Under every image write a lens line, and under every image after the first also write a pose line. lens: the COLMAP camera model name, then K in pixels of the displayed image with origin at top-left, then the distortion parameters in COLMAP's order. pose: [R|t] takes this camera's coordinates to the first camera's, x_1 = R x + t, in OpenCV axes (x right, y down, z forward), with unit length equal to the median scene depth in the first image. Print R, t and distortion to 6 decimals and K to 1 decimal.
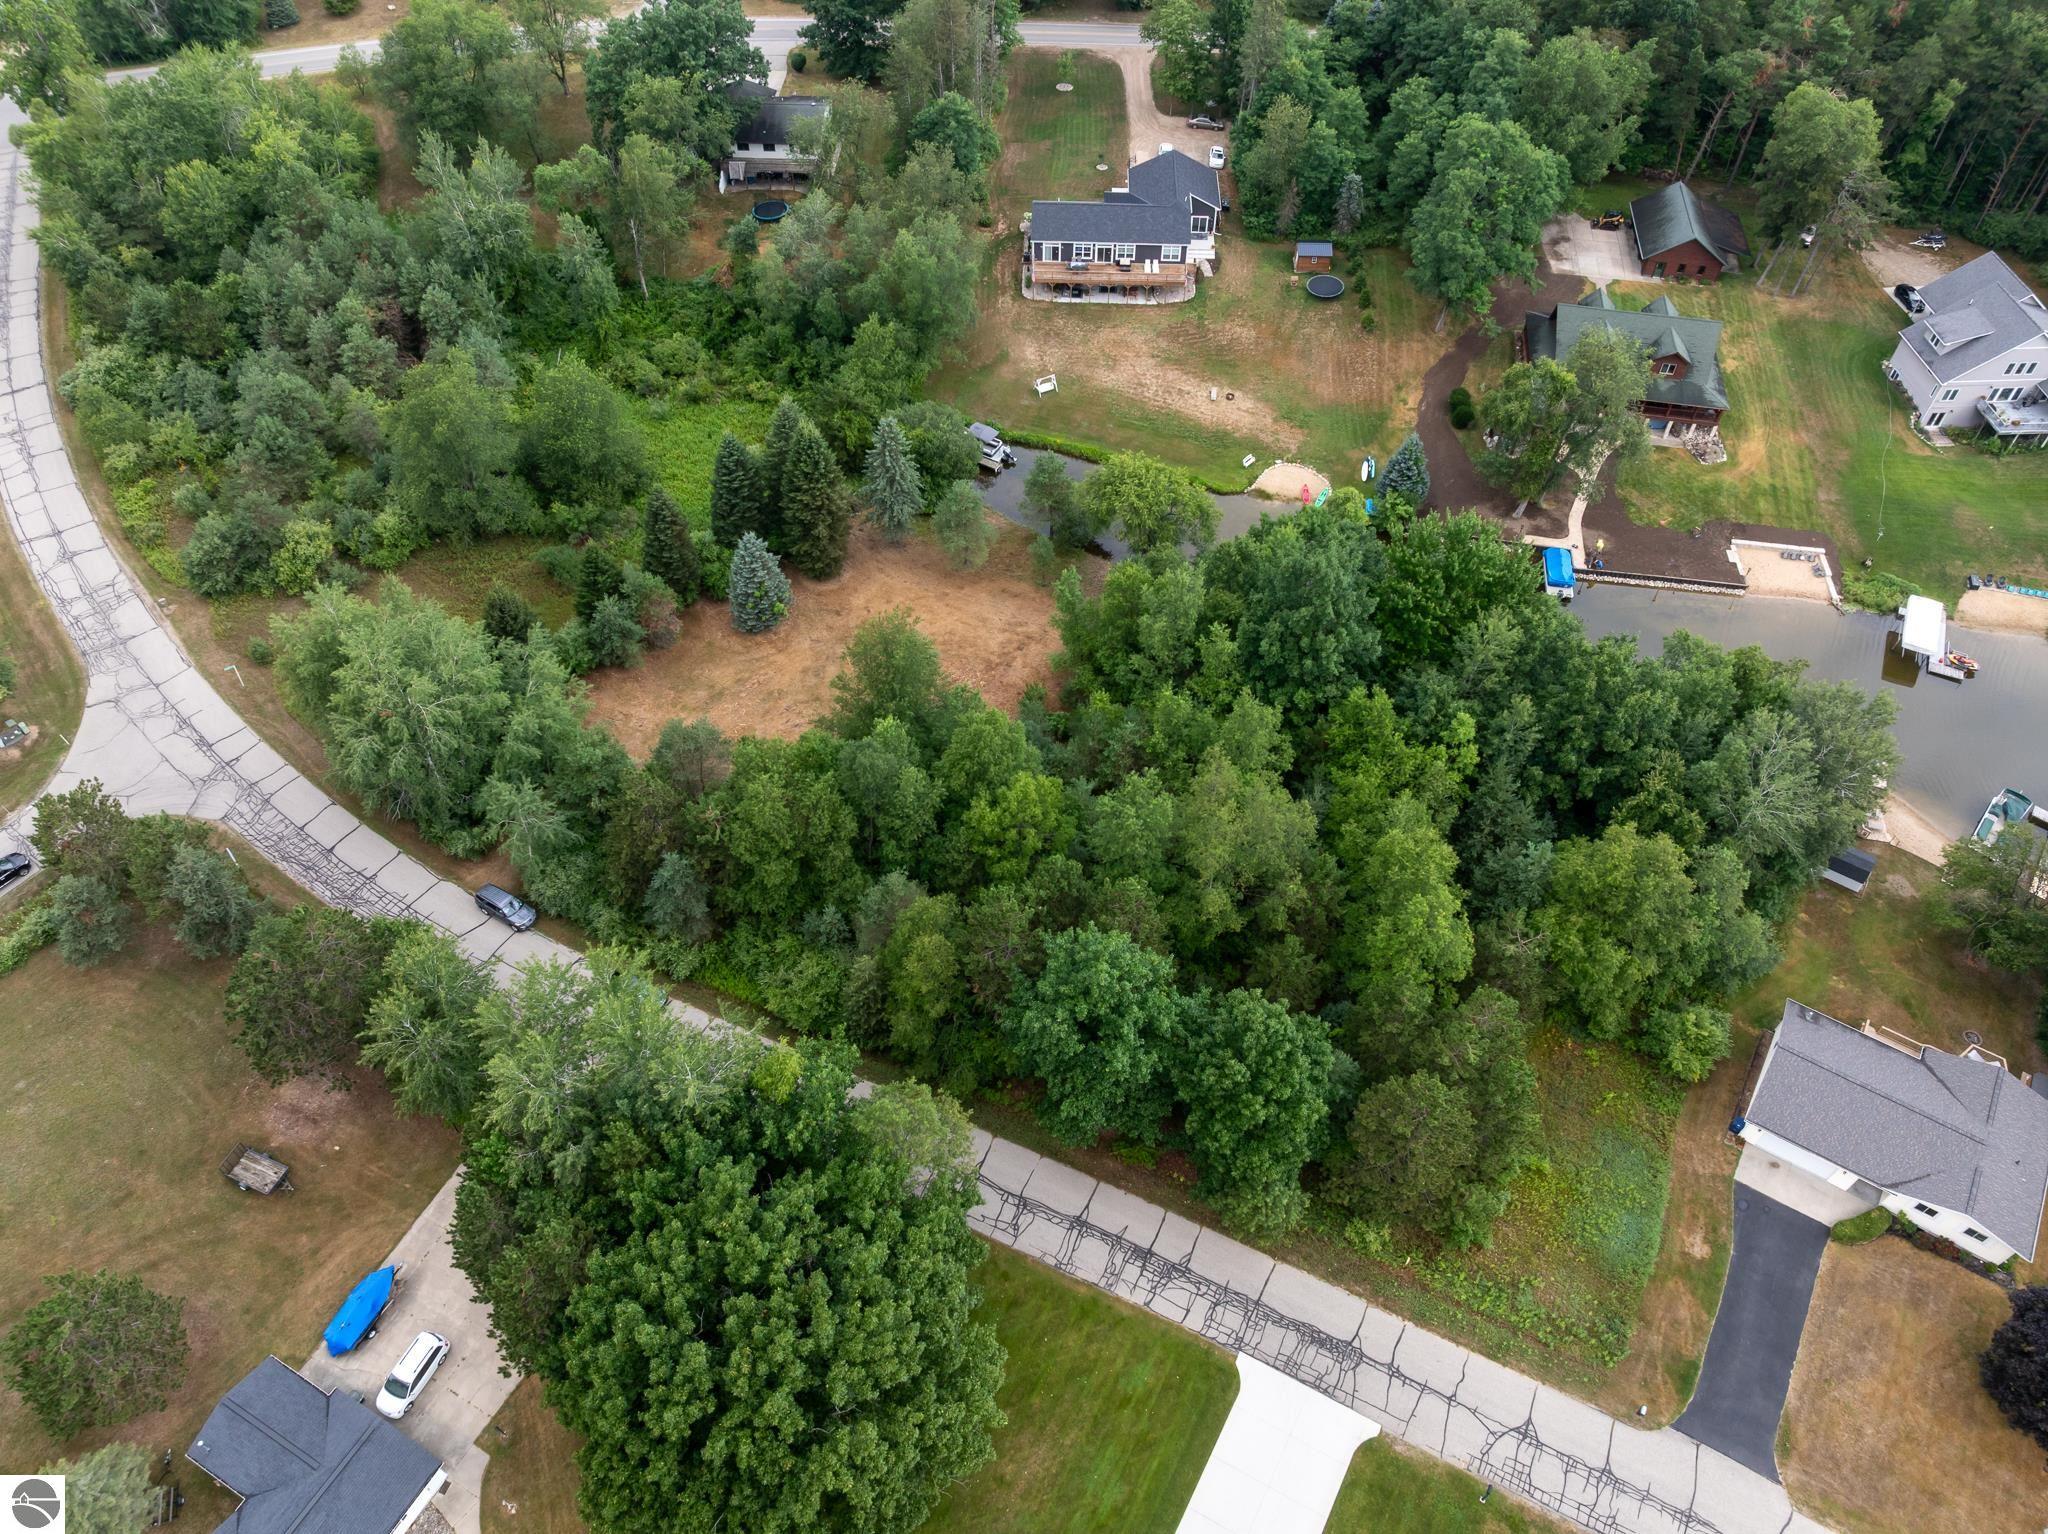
lens RADIAL K [[1448.6, 0, 1024.9], [0, 1448.6, 764.6], [0, 0, 1]] dist [-0.048468, 0.016594]
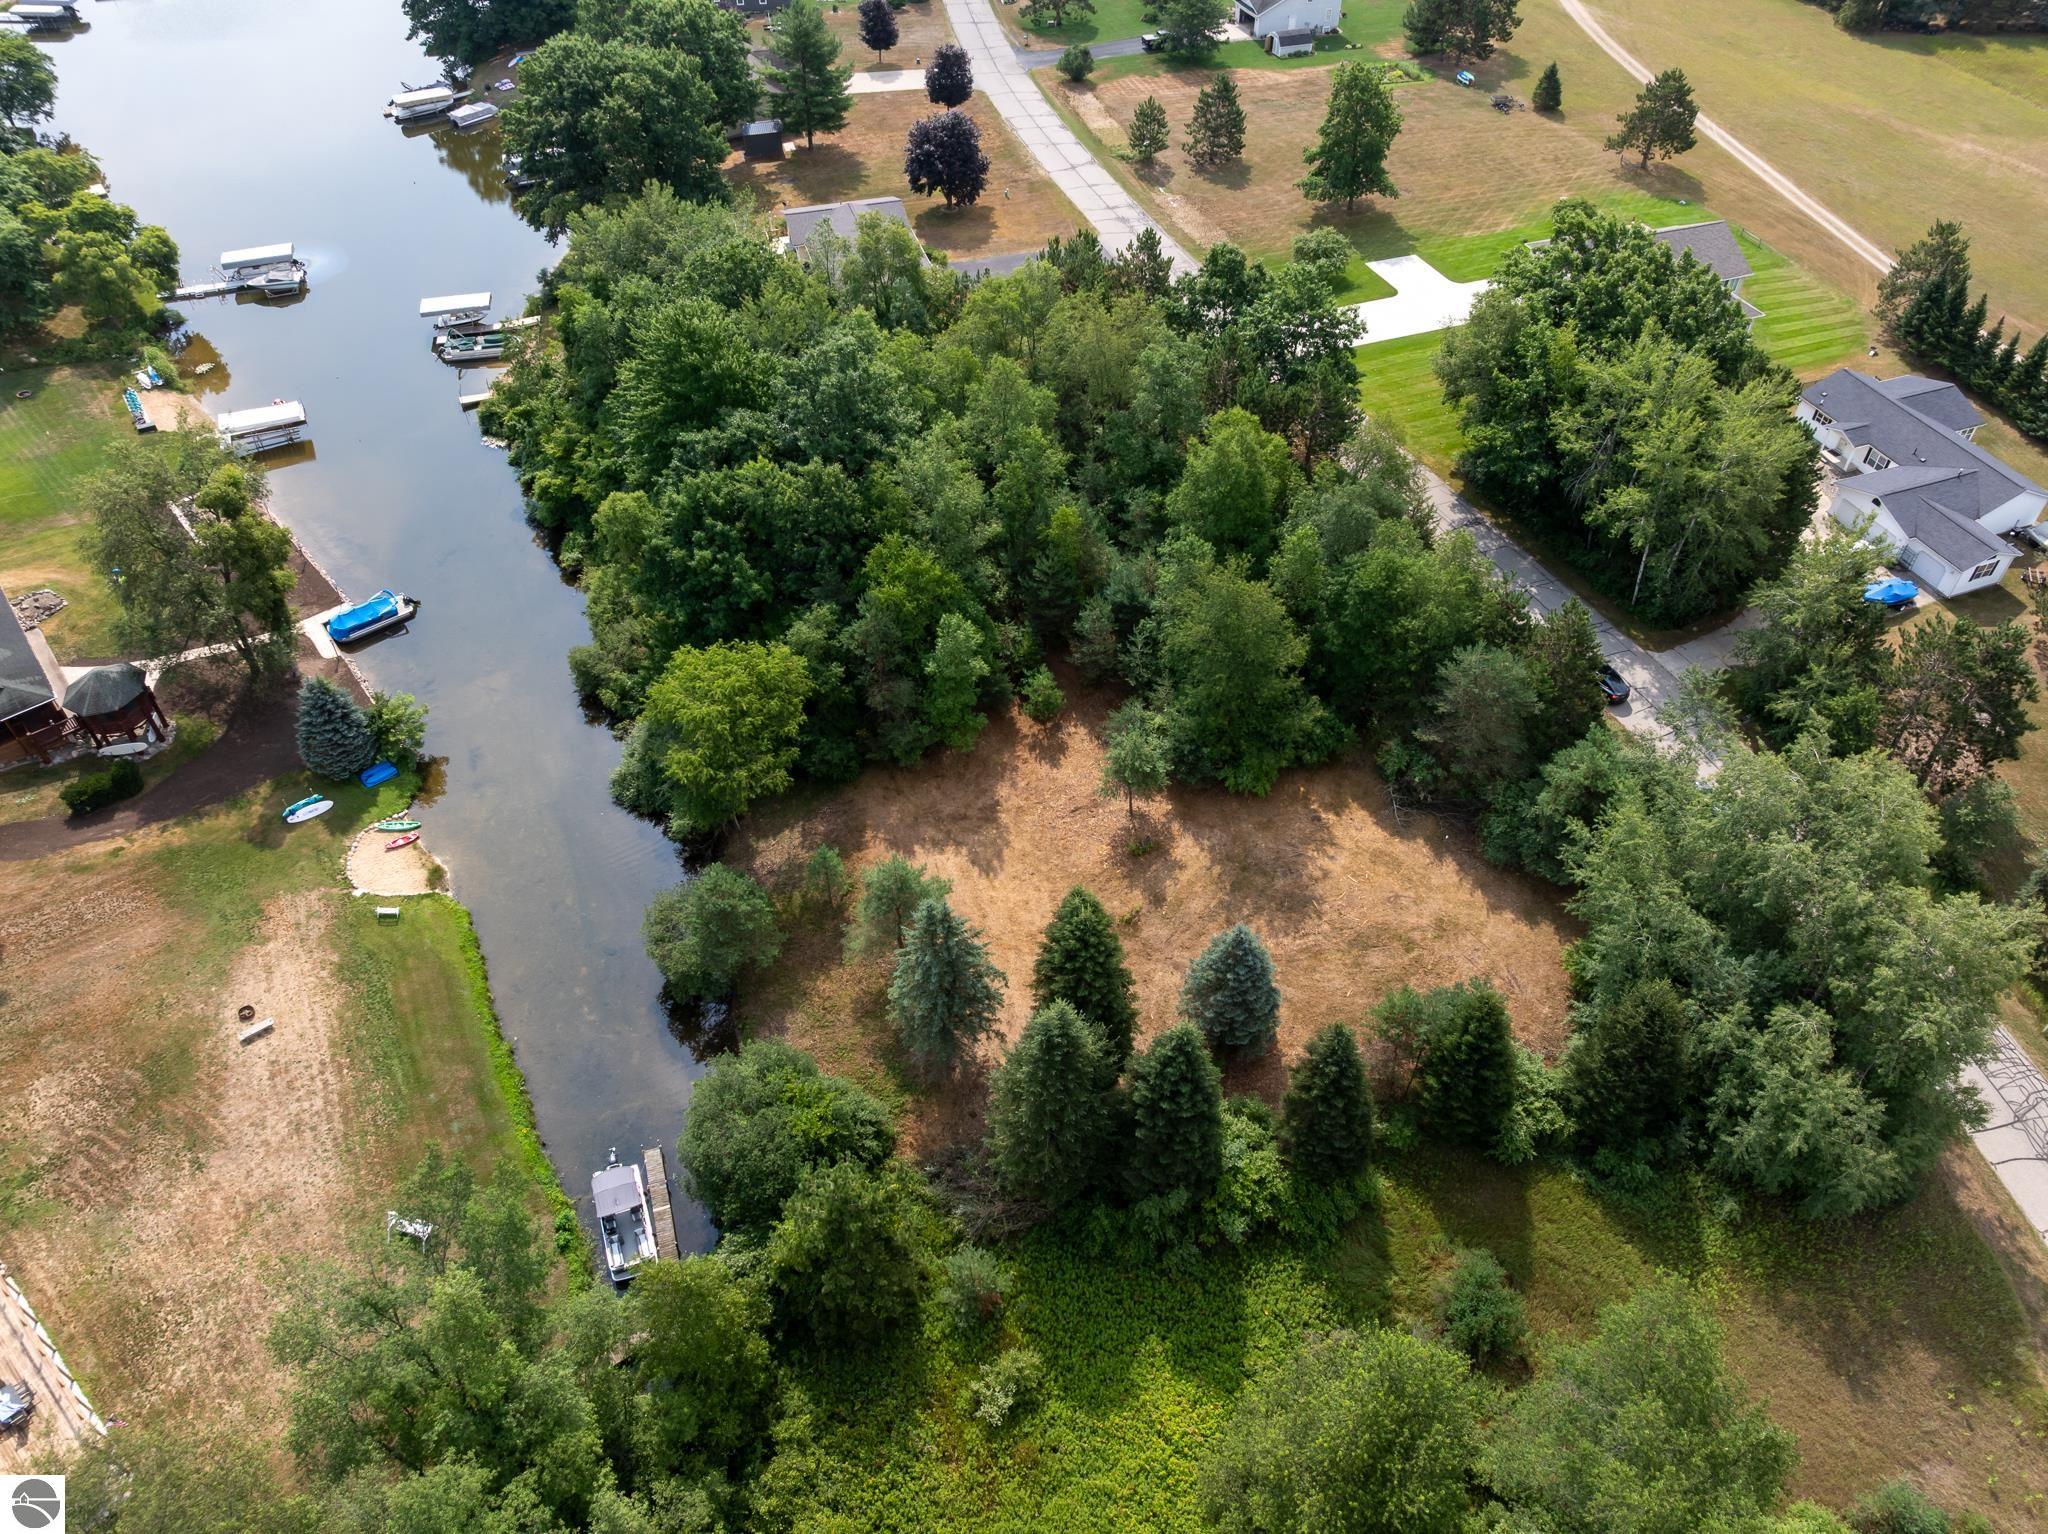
lens RADIAL K [[1441.6, 0, 1024.5], [0, 1441.6, 773.2], [0, 0, 1]] dist [-0.048839, 0.016626]
pose [[-0.762834, -0.463572, 0.450761, -0.326682], [0.486007, 0.048728, 0.872595, -0.664193], [-0.426475, 0.884719, 0.188128, 0.770186]]
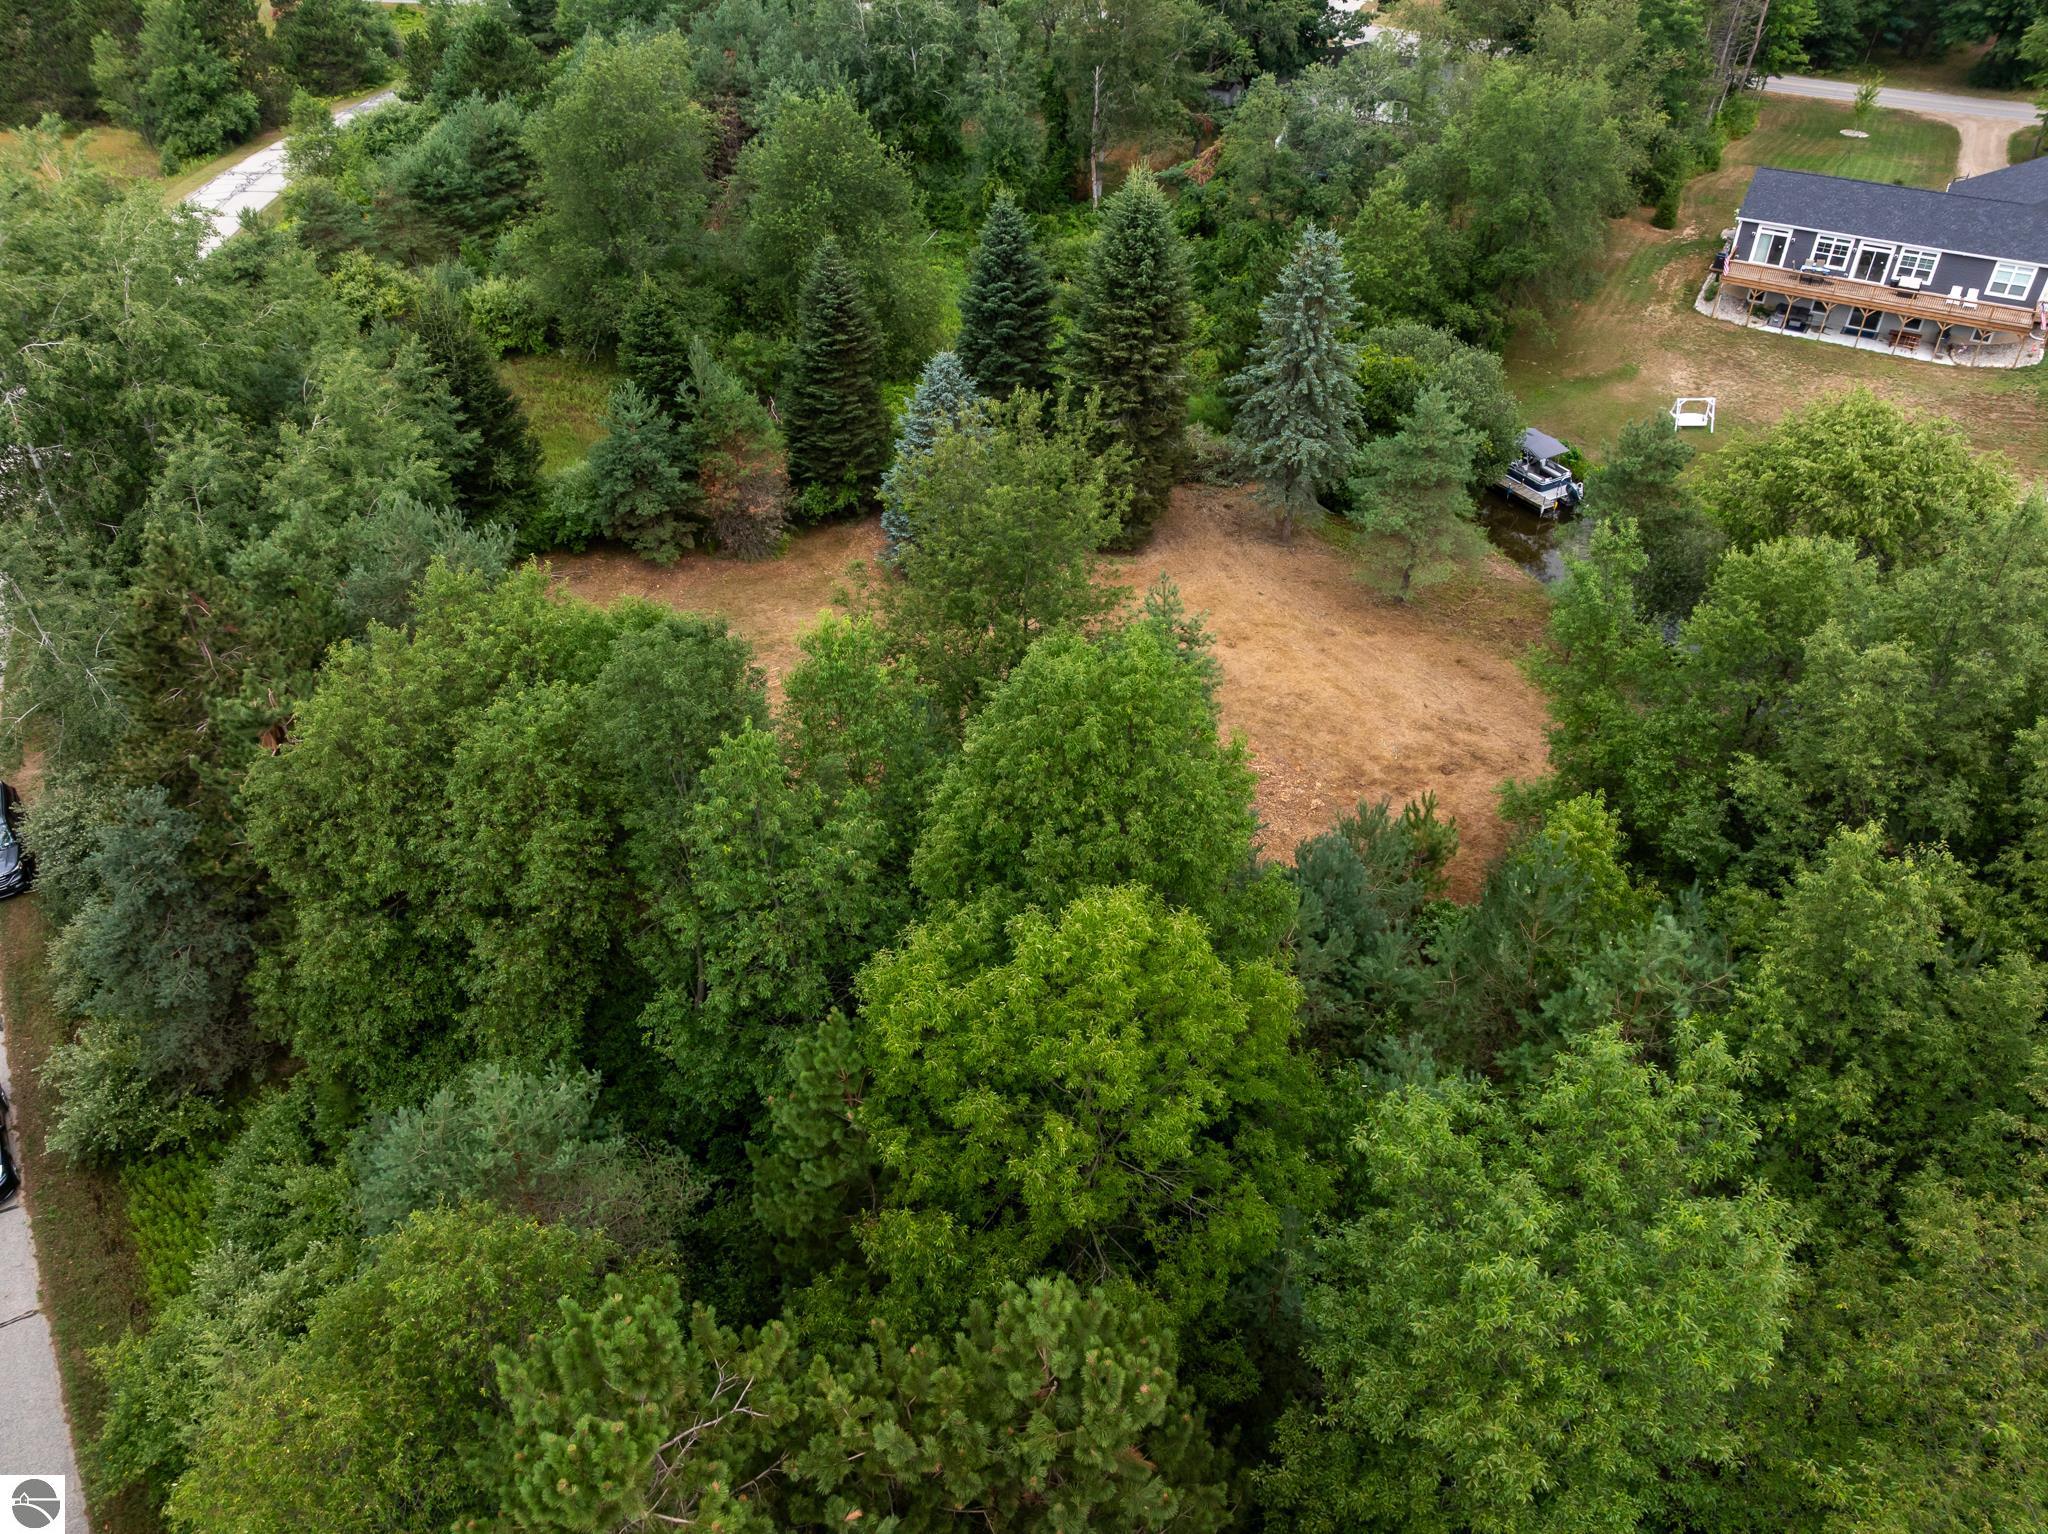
lens RADIAL K [[1441.6, 0, 1024.5], [0, 1441.6, 773.2], [0, 0, 1]] dist [-0.048839, 0.016626]
pose [[0.872574, 0.291660, -0.391854, 0.048675], [-0.370892, 0.917614, -0.142909, 0.020962], [0.317890, 0.270034, 0.908861, 0.552011]]
